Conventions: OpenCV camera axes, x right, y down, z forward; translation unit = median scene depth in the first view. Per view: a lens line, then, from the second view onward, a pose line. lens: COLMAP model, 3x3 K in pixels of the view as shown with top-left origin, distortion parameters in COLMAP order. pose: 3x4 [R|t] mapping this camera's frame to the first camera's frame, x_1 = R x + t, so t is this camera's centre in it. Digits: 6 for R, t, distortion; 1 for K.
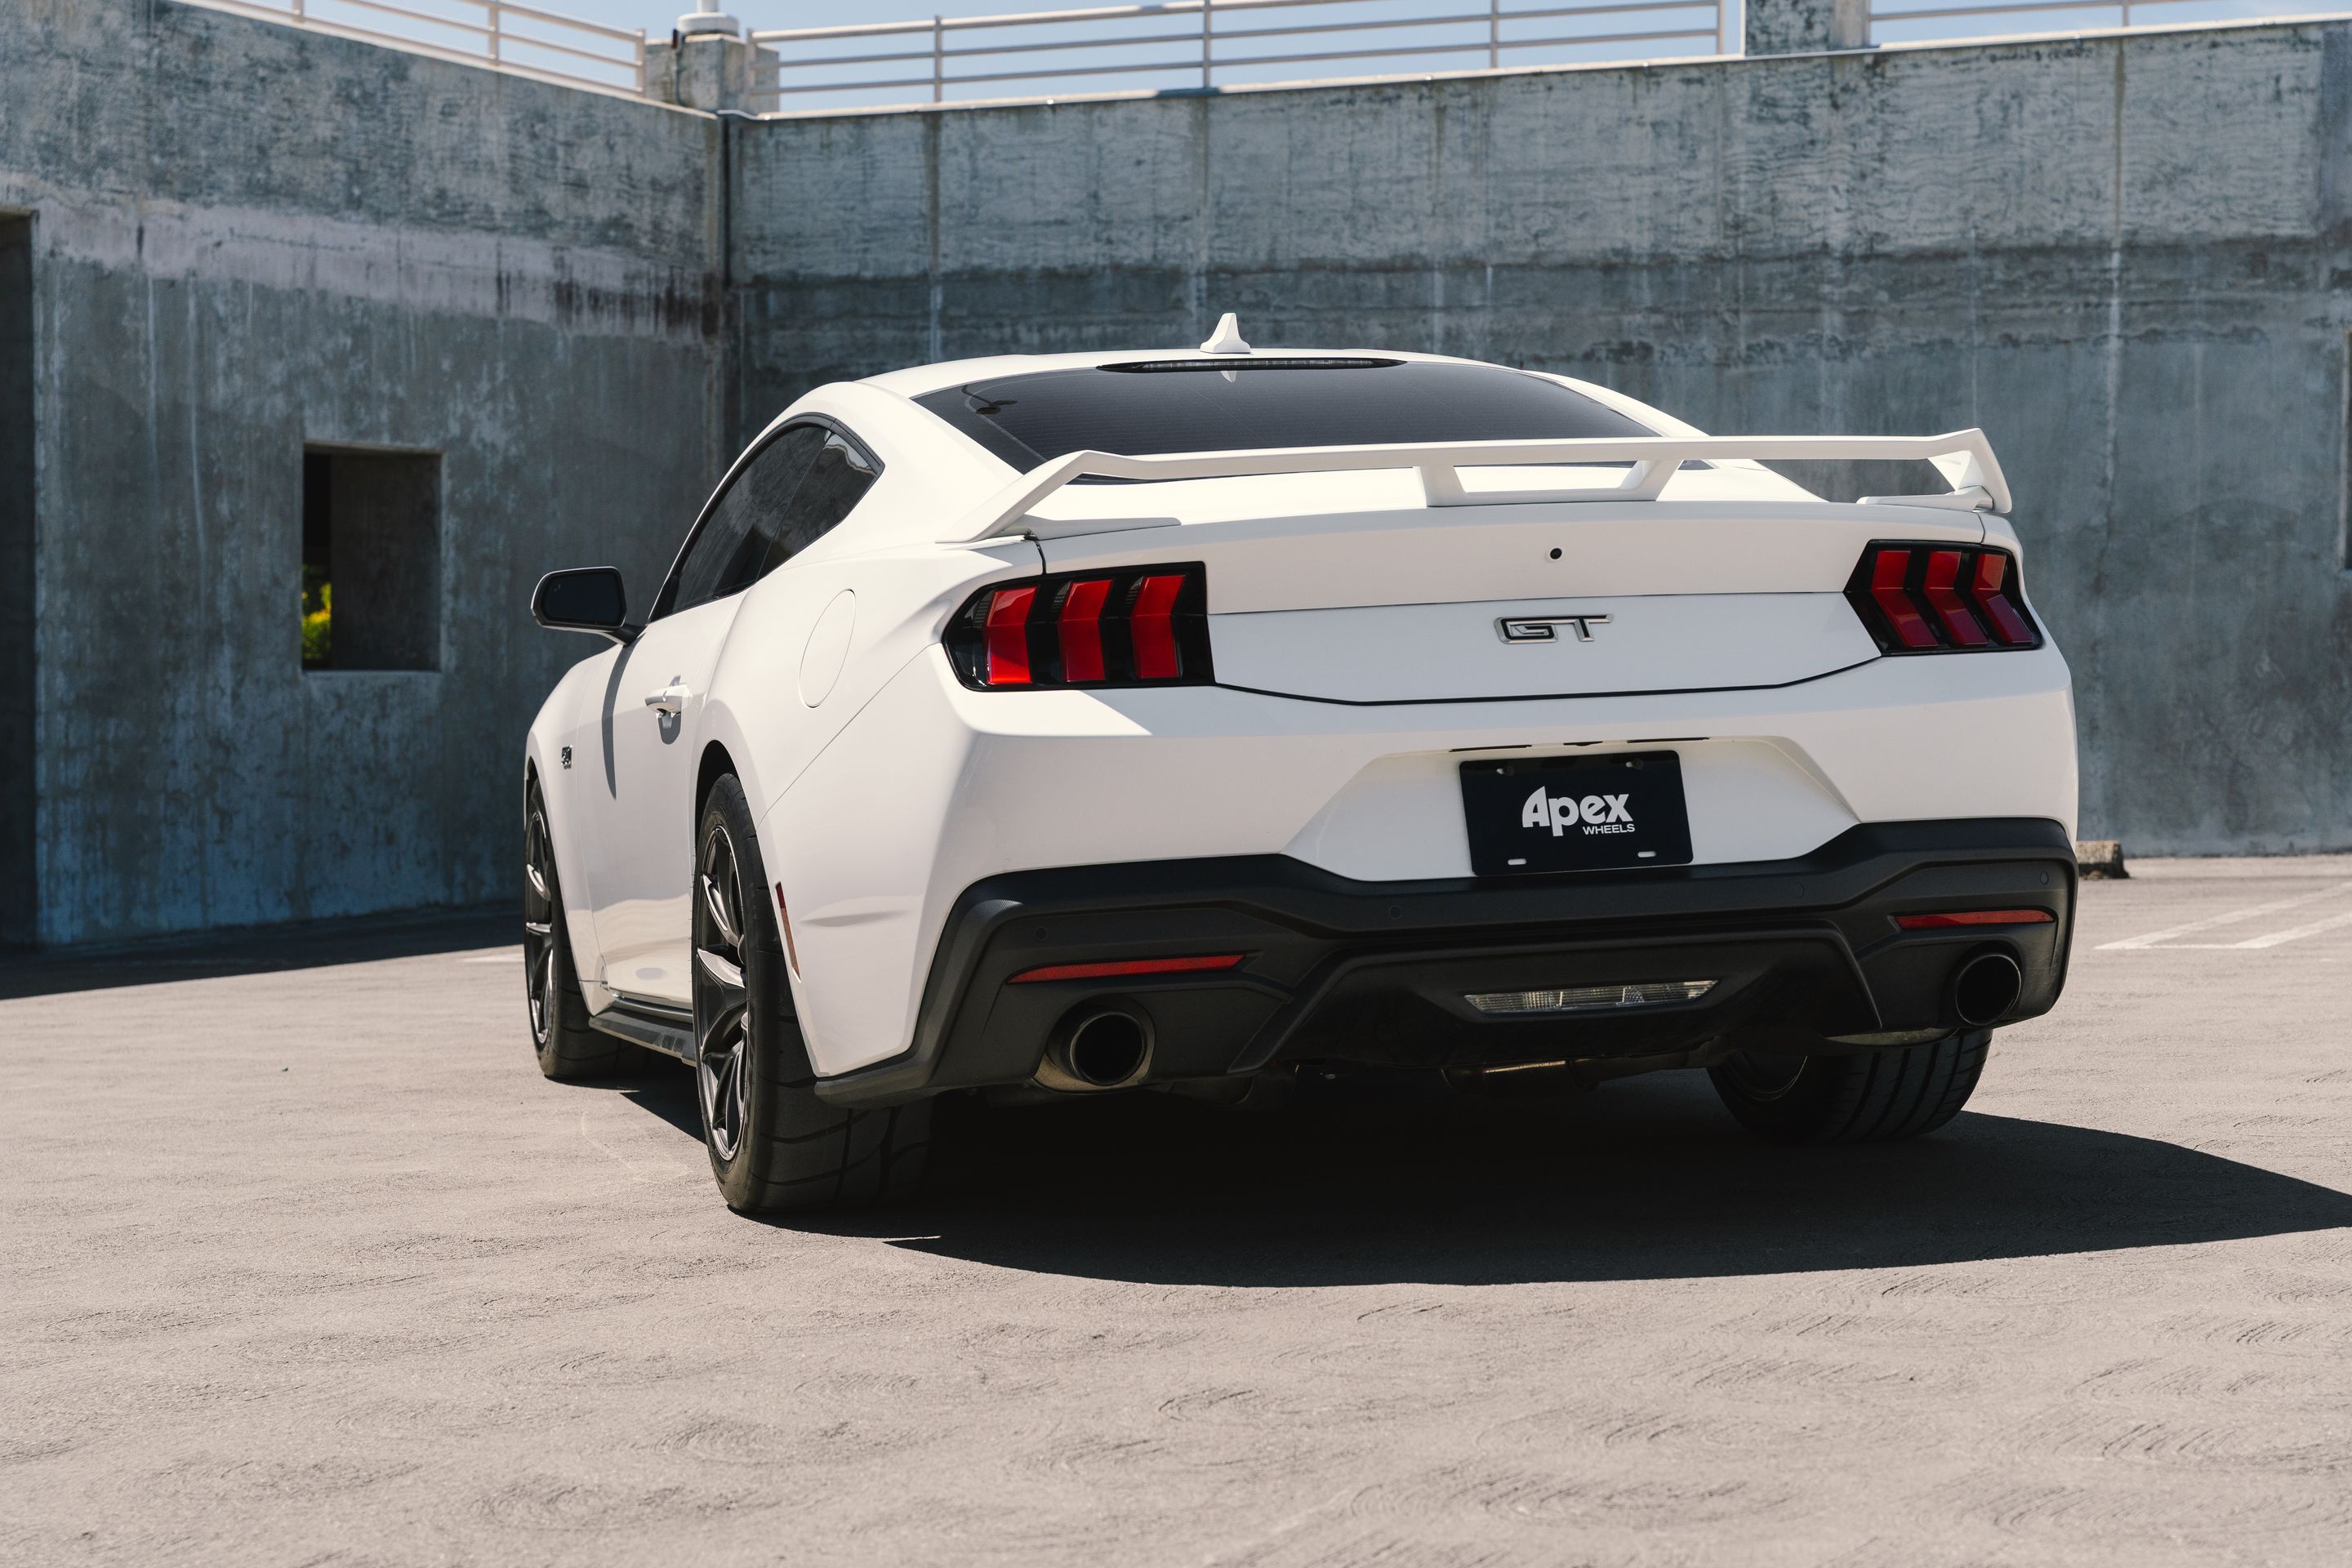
lens RADIAL K [[4203.8, 0, 1295.9], [0, 4203.8, 782.9], [0, 0, 1]] dist [0.061115, 0.068766]
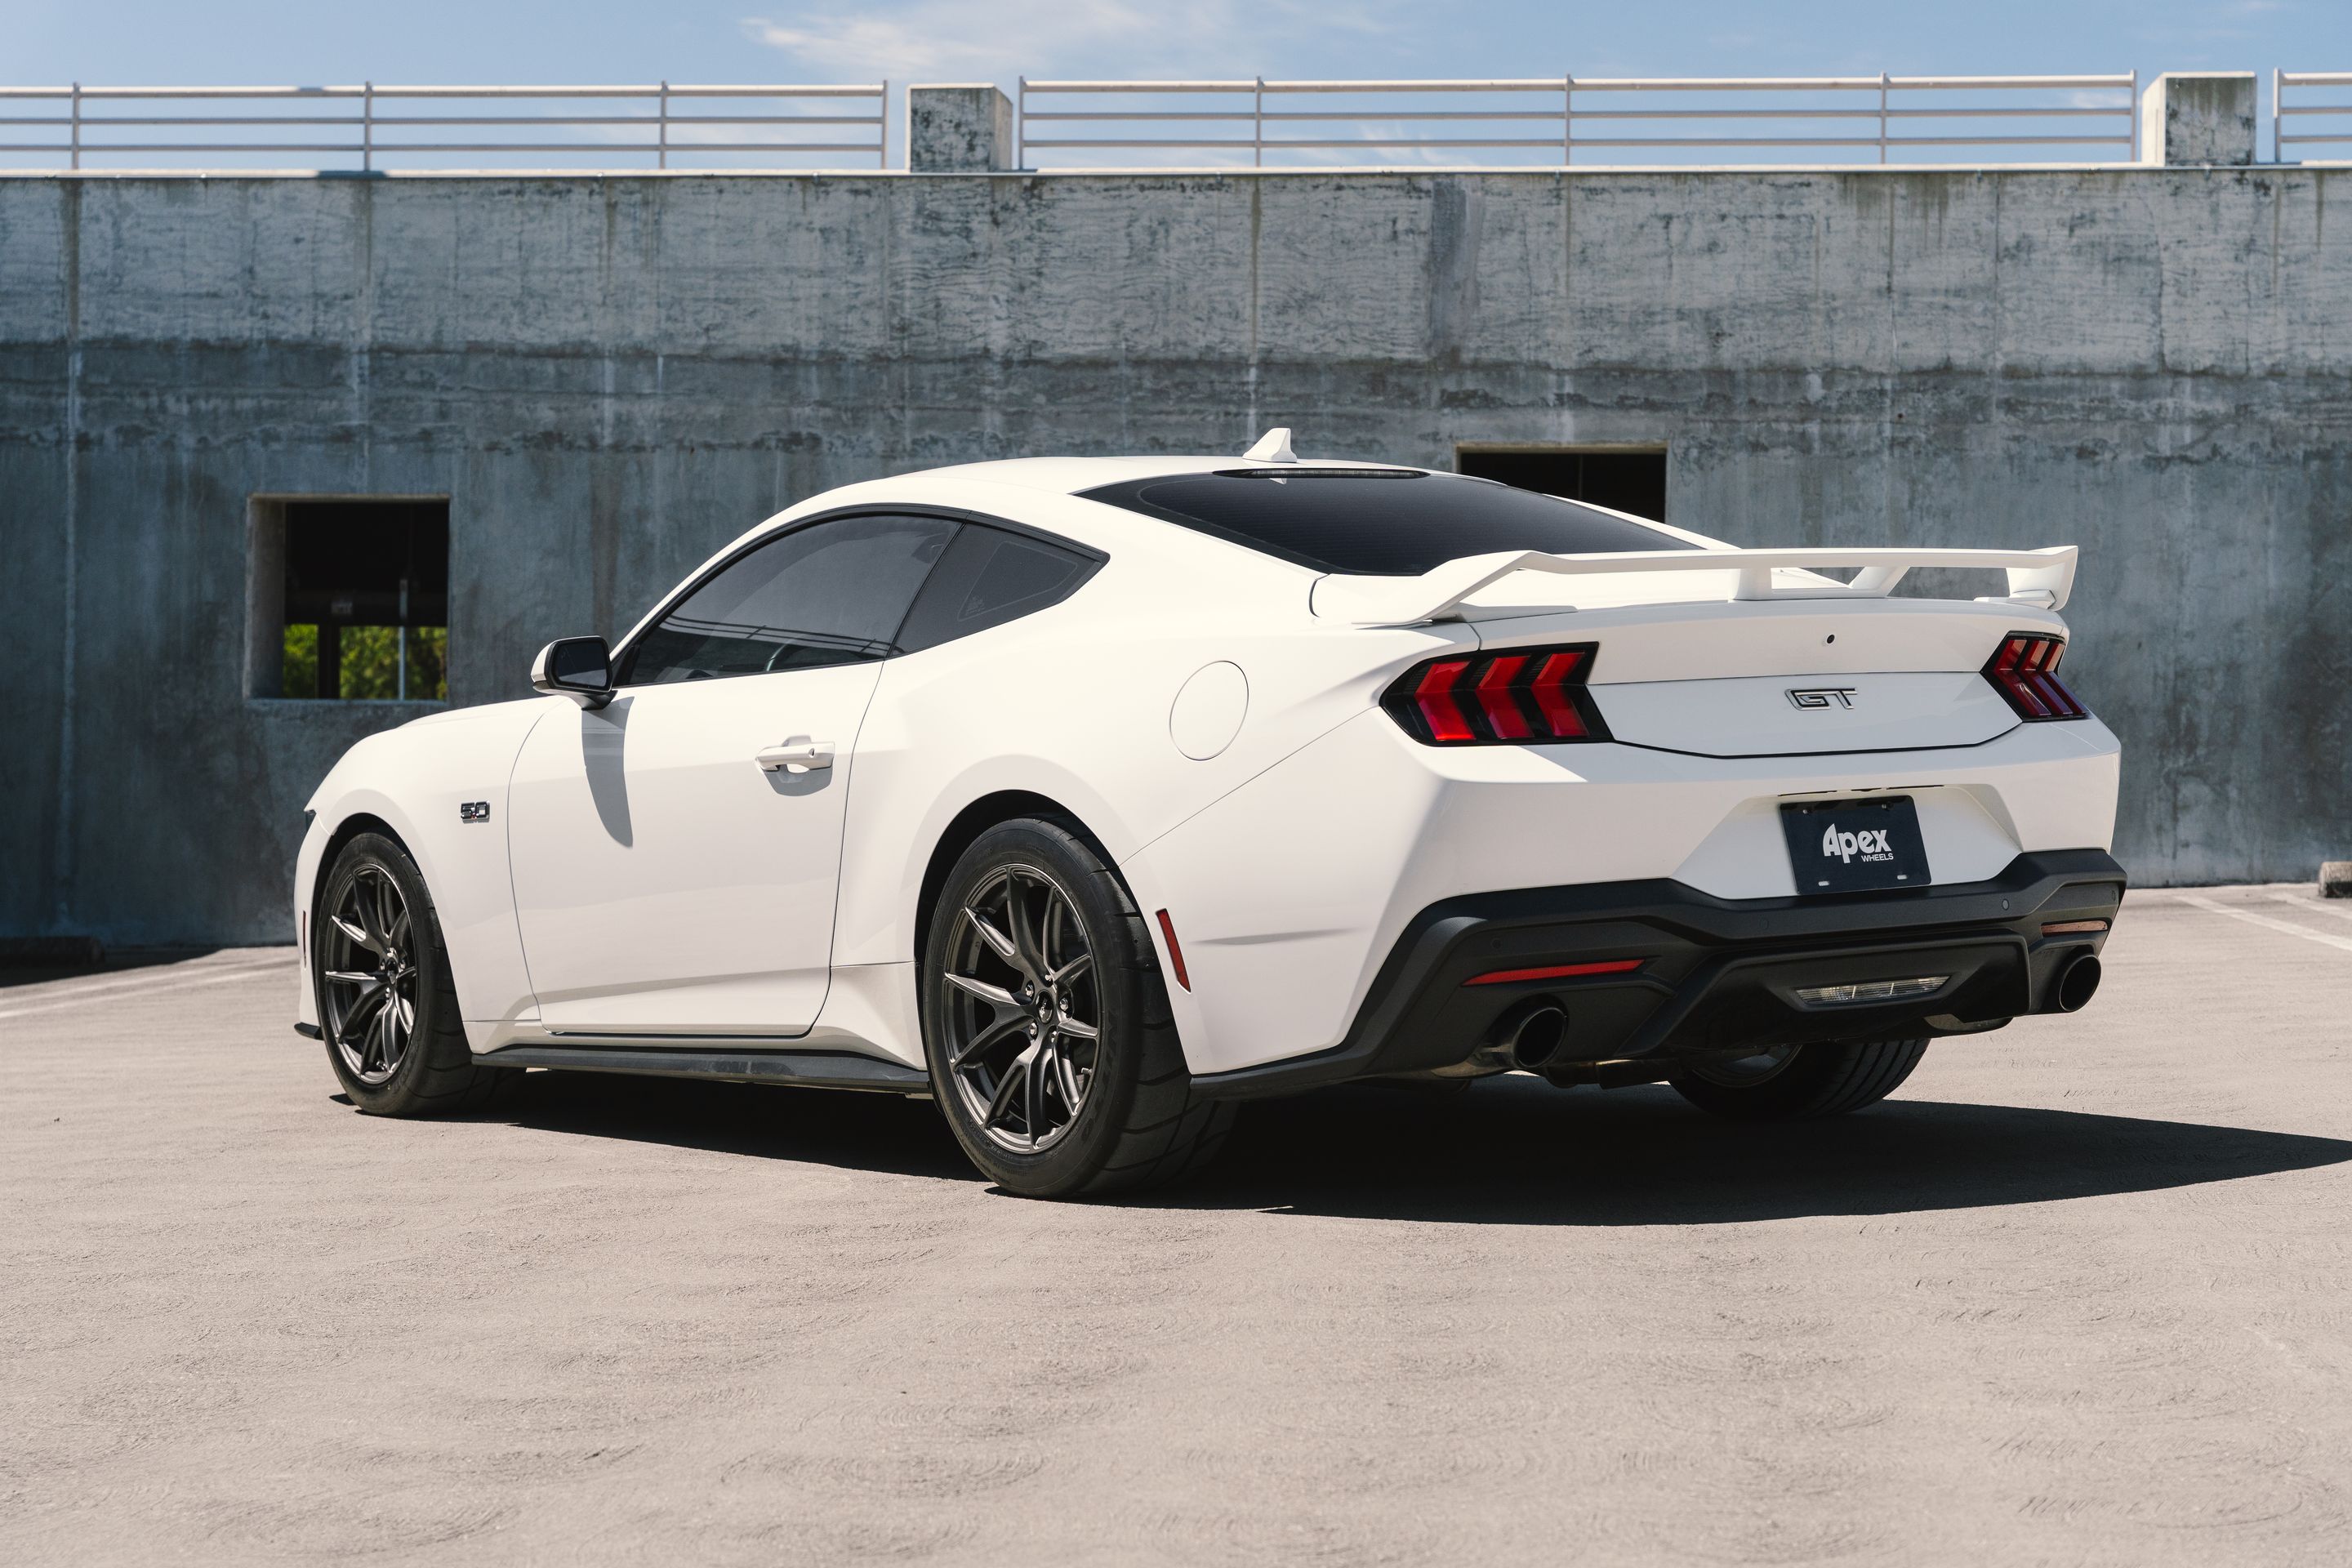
lens RADIAL K [[4203.8, 0, 1295.9], [0, 4203.8, 782.9], [0, 0, 1]] dist [0.061115, 0.068766]
pose [[0.937869, 0.001194, 0.346987, -0.172908], [0.005228, 0.999832, -0.017574, 0.003243], [-0.346950, 0.018296, 0.937705, -0.041297]]
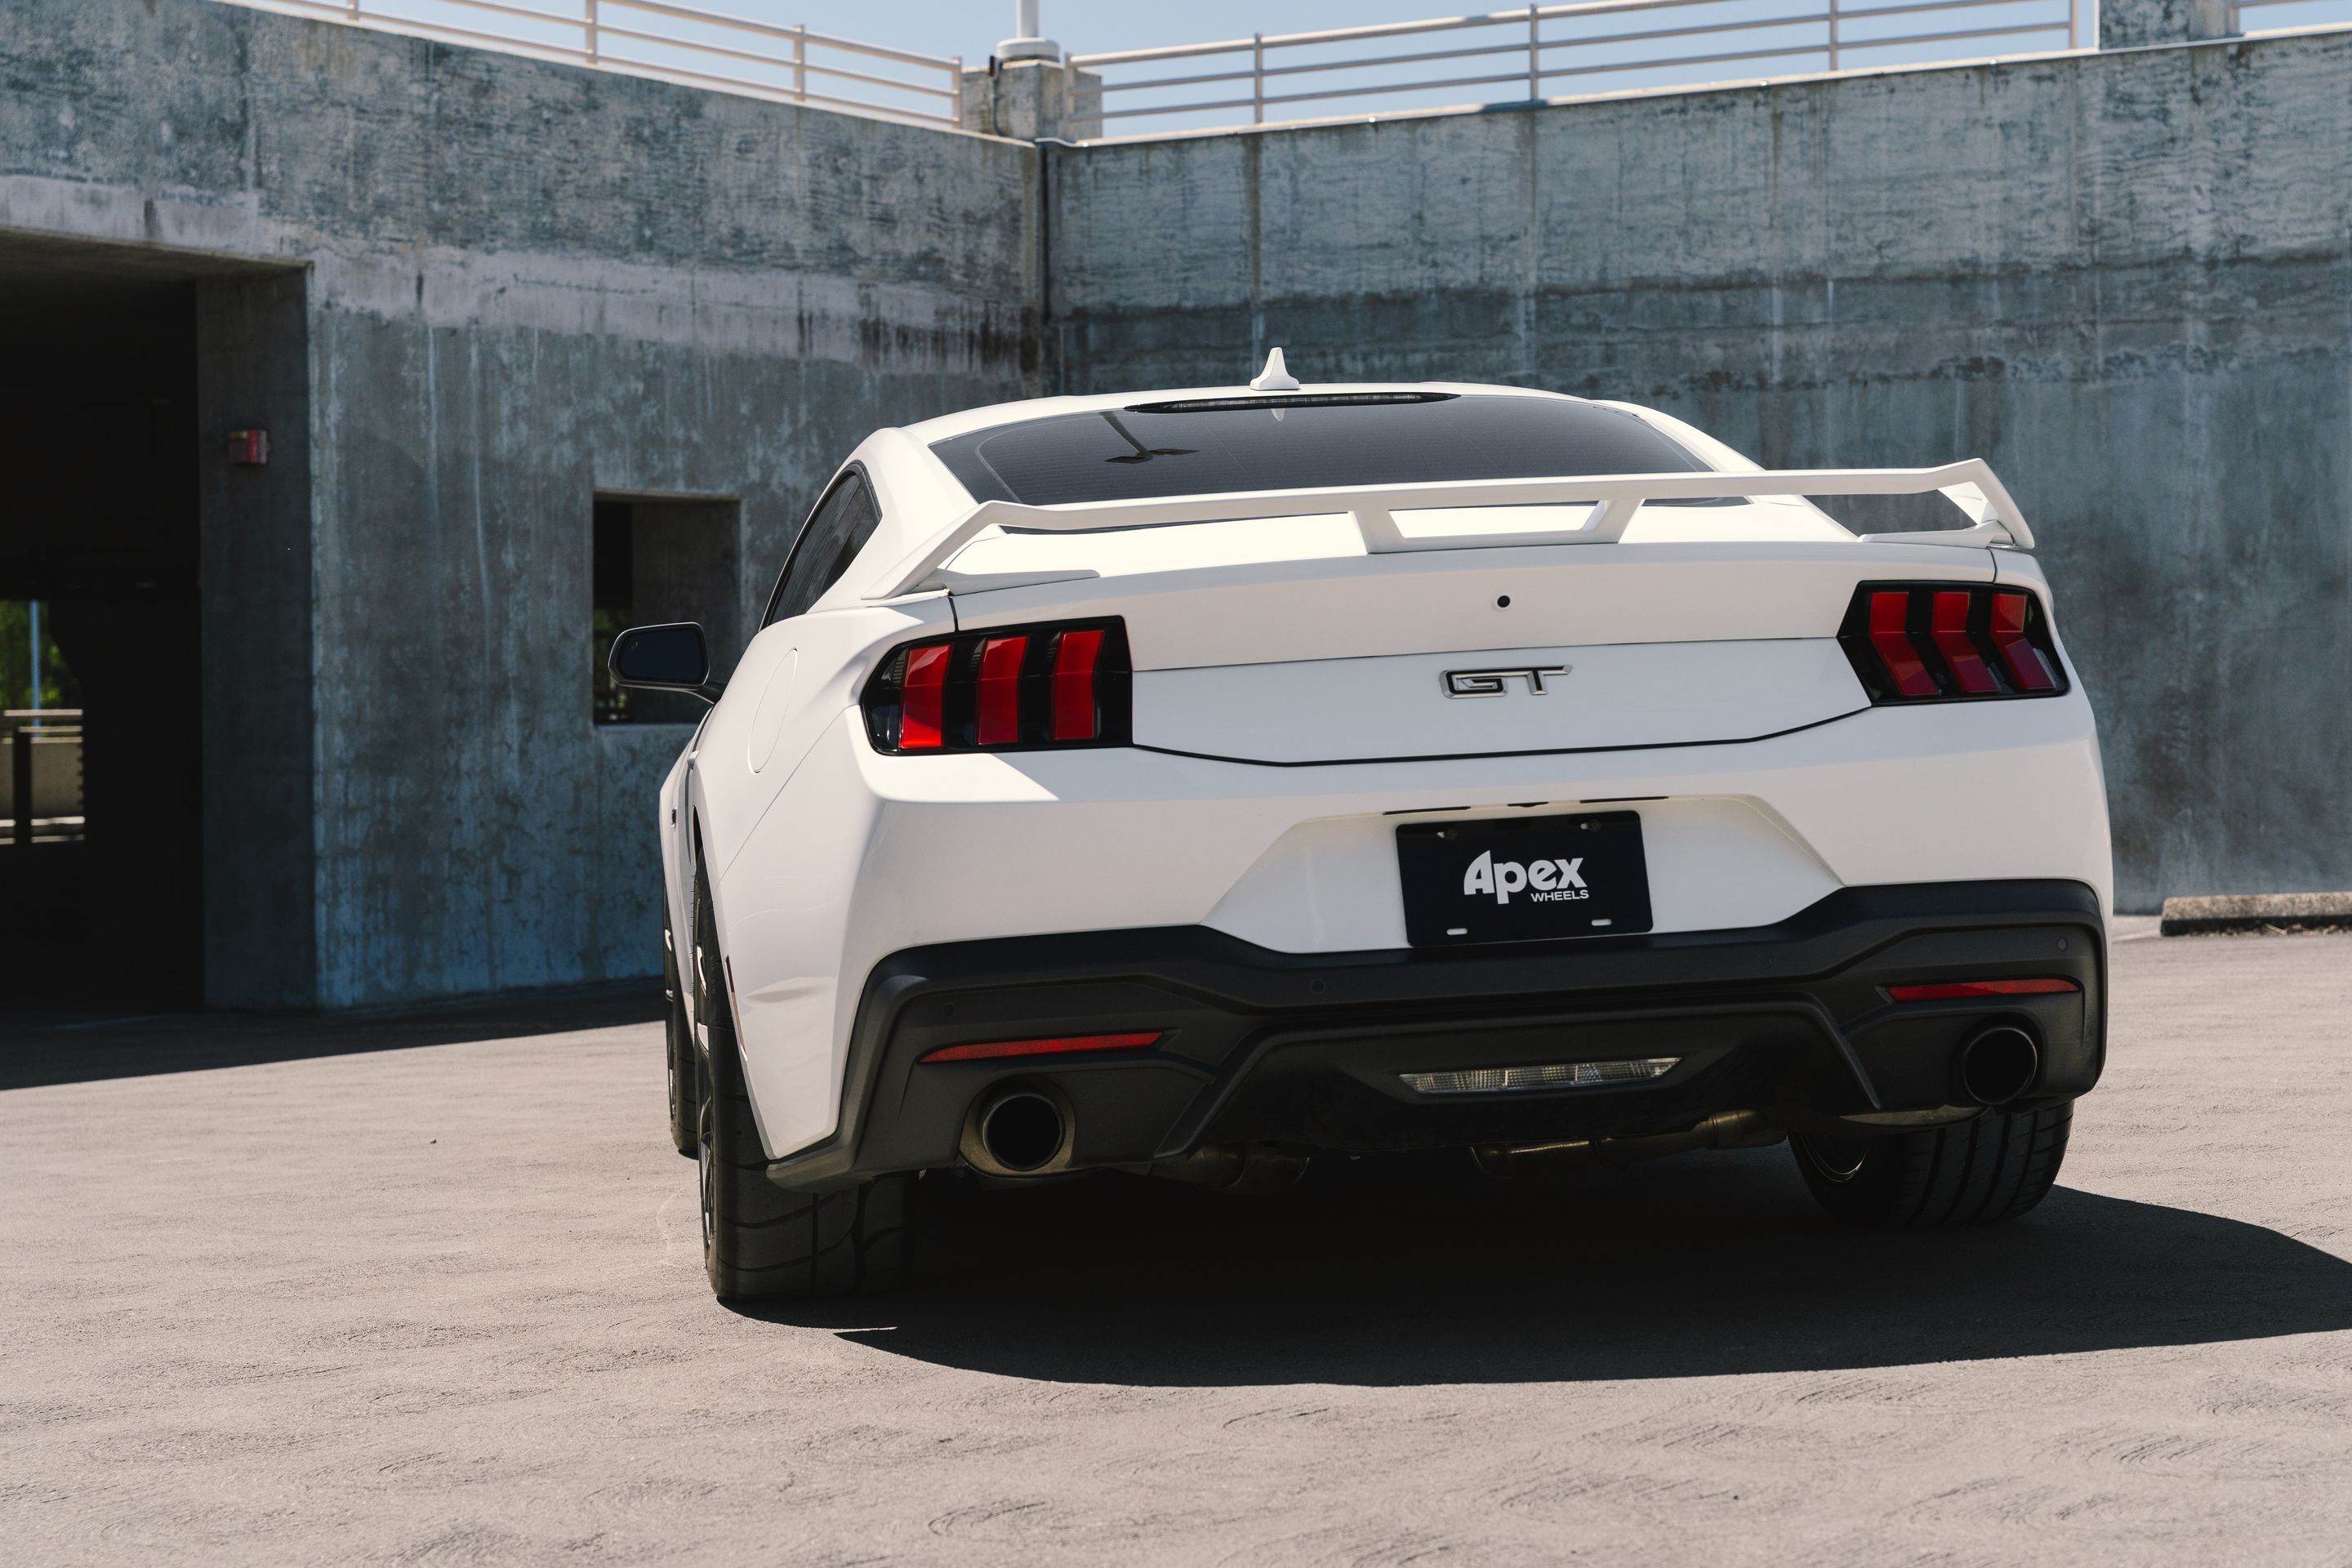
lens RADIAL K [[4398.6, 0, 1302.4], [0, 4398.6, 777.8], [0, 0, 1]] dist [0.052352, 0.188440]
pose [[0.993133, -0.009977, -0.116567, 0.043092], [0.008749, 0.999901, -0.011042, -0.001602], [0.116665, 0.009946, 0.993121, 0.007581]]
